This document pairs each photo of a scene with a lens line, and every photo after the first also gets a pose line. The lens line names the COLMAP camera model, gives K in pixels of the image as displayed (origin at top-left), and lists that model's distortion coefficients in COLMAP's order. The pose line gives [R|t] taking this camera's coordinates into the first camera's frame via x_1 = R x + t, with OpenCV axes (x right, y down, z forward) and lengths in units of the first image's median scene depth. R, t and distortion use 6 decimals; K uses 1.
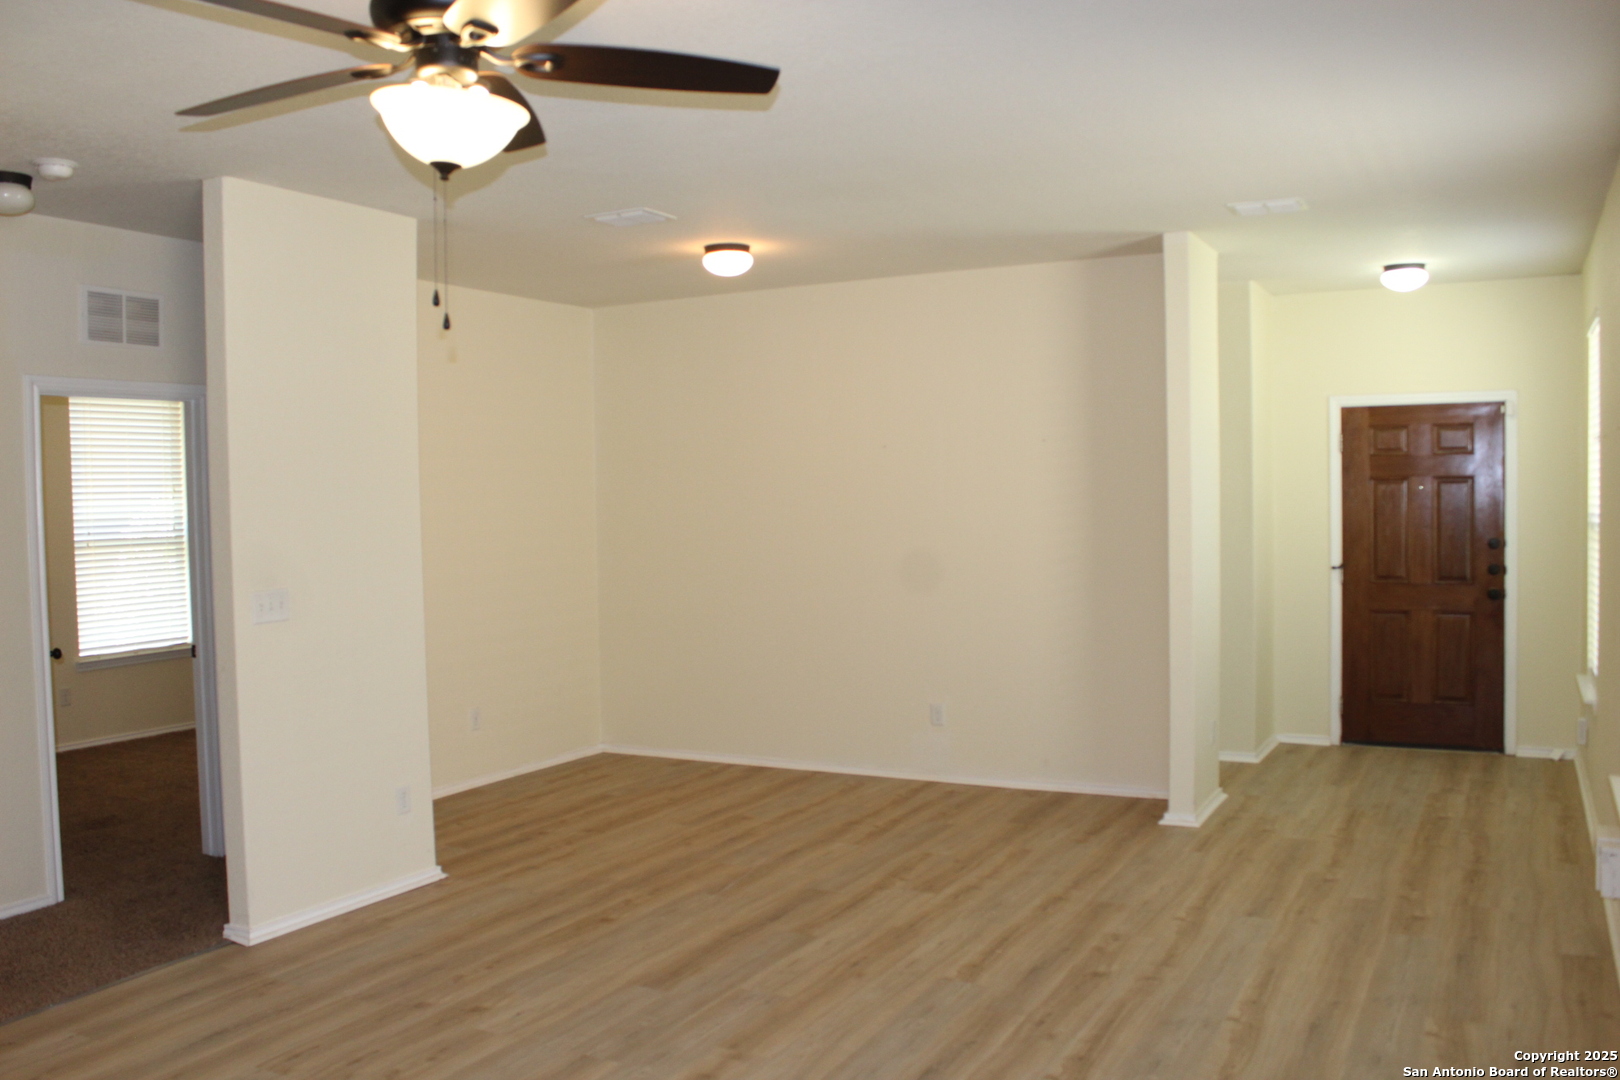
lens RADIAL K [[1398.1, 0, 747.0], [0, 1398.1, 545.1], [0, 0, 1]] dist [-0.148753, 0.127576]
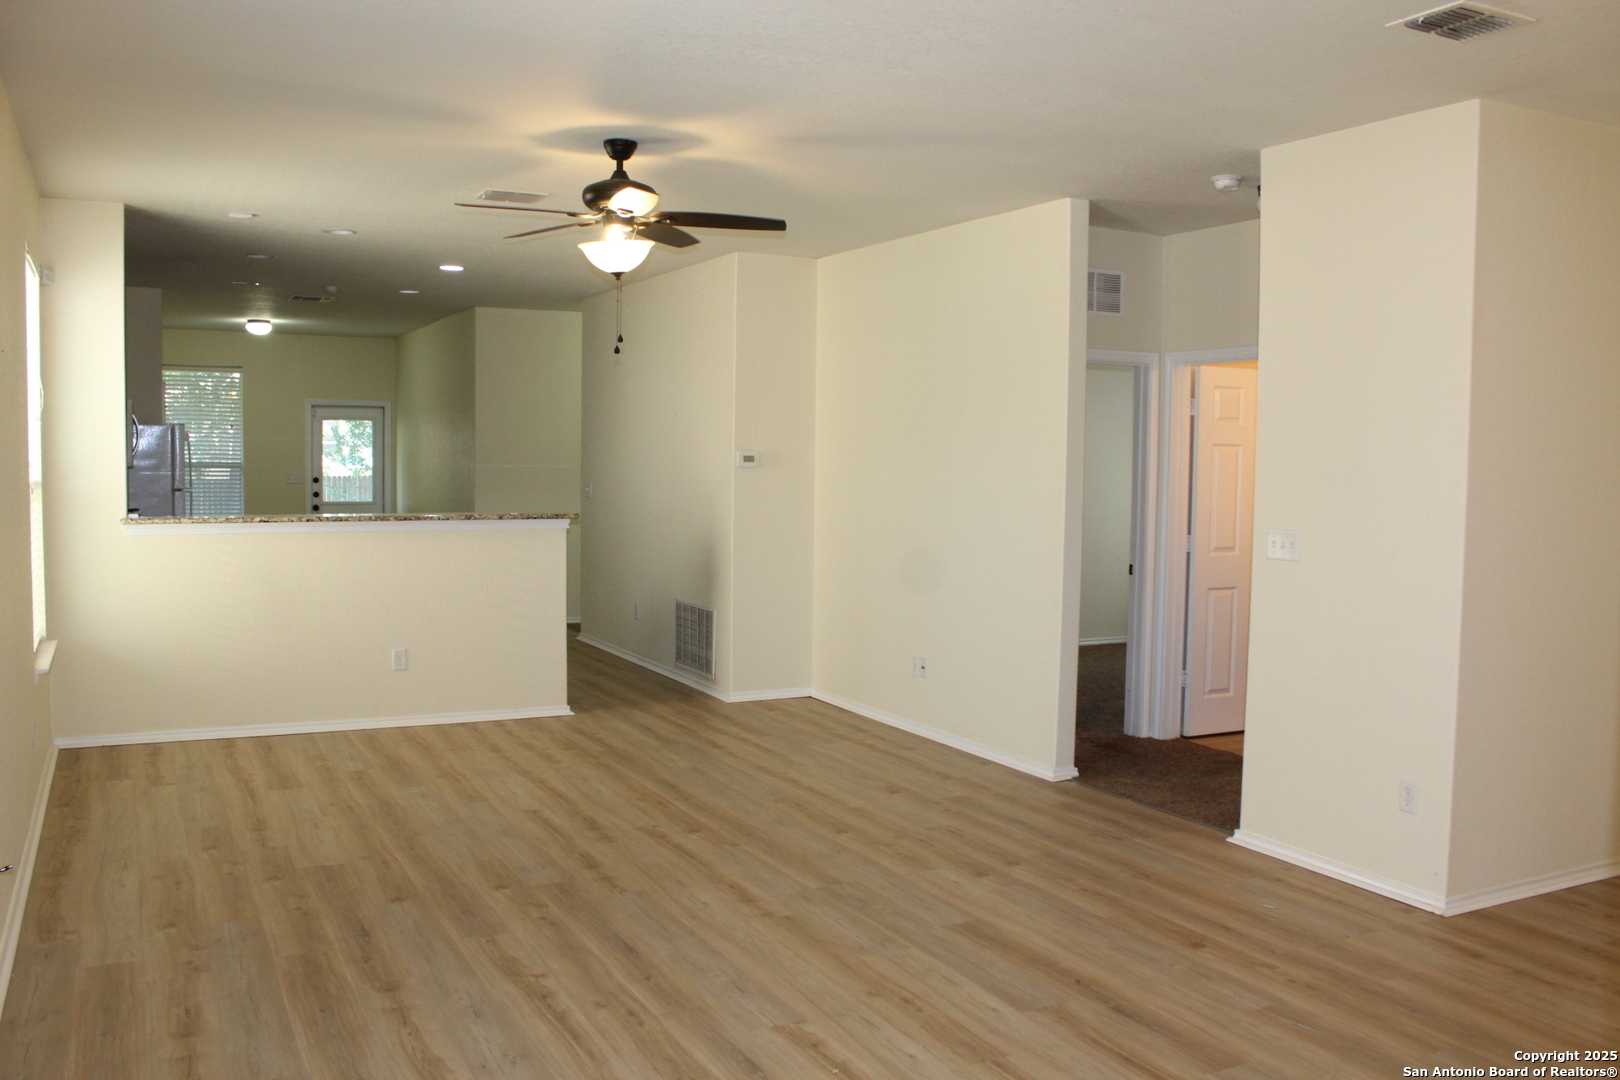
lens RADIAL K [[1398.1, 0, 747.0], [0, 1398.1, 545.1], [0, 0, 1]] dist [-0.148753, 0.127576]
pose [[-0.580385, 0.067165, -0.811568, 0.795419], [-0.030093, 0.994143, 0.103796, -0.049012], [0.813786, 0.084664, -0.574964, 1.398348]]
